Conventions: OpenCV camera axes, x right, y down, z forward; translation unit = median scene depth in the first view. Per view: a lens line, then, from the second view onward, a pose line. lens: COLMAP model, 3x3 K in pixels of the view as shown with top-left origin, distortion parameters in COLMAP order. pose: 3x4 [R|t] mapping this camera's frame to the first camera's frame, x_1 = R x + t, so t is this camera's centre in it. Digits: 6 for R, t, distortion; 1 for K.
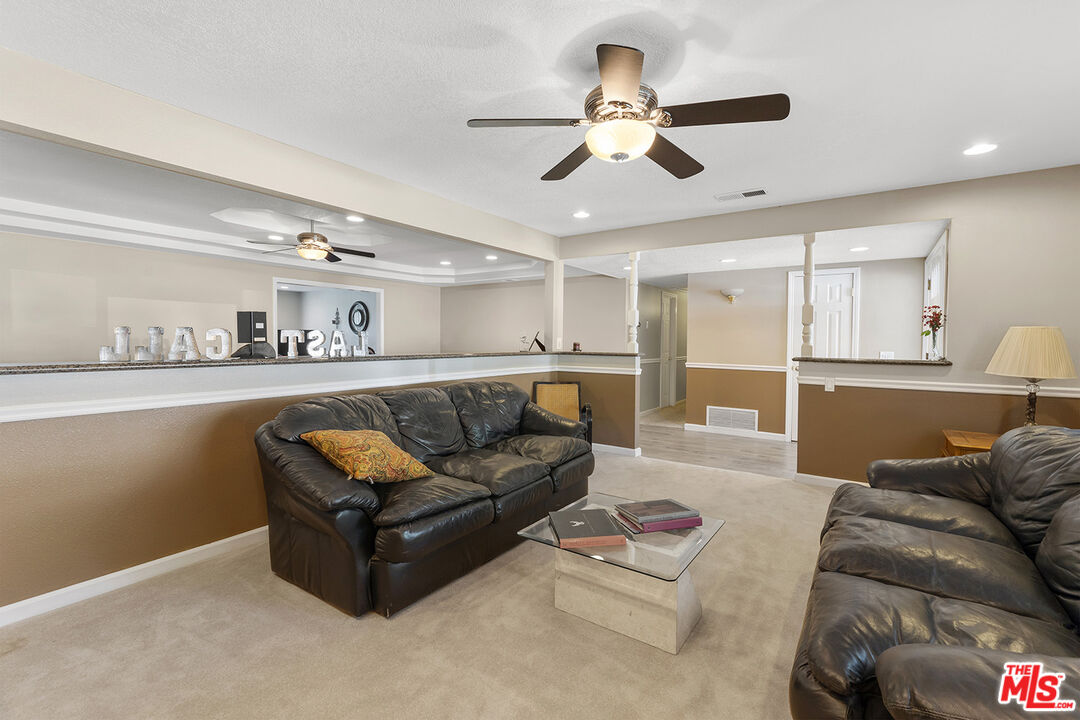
lens RADIAL K [[511.4, 0, 544.9], [0, 511.4, 357.6], [0, 0, 1]] dist [0.000694, 0.000671]
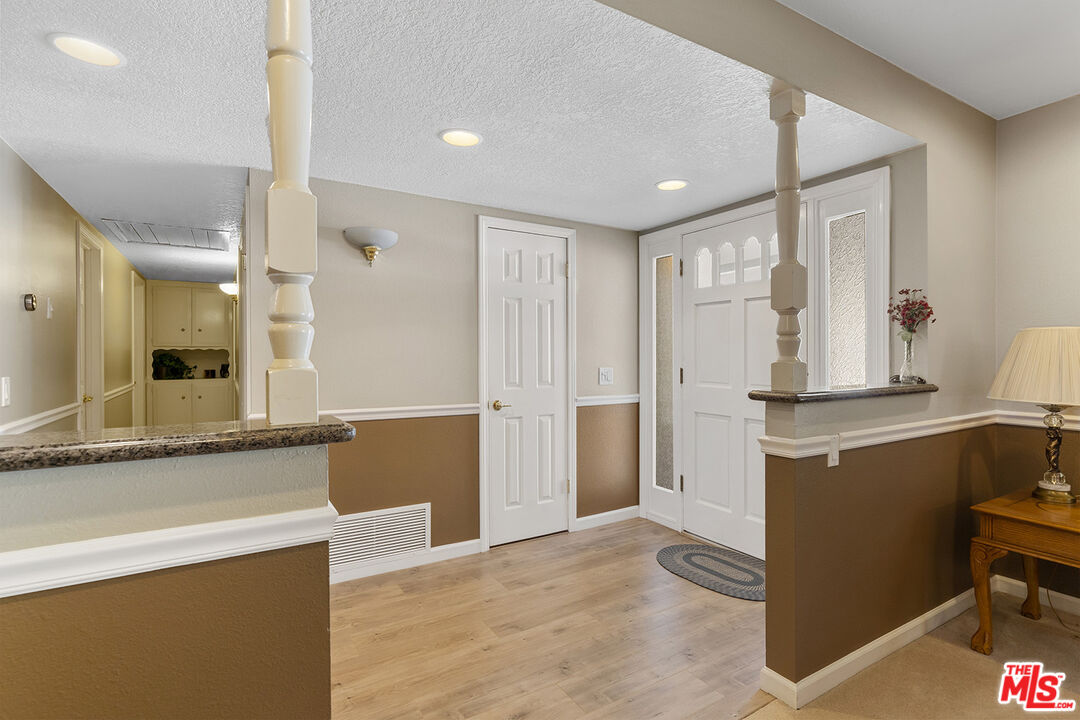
lens RADIAL K [[511.4, 0, 539.7], [0, 511.4, 357.1], [0, 0, 1]] dist [0.000694, 0.000671]
pose [[0.417340, -0.014058, 0.908642, 0.051908], [0.036270, 0.999341, -0.001198, -0.031833], [-0.908026, 0.033456, 0.417575, 0.936817]]
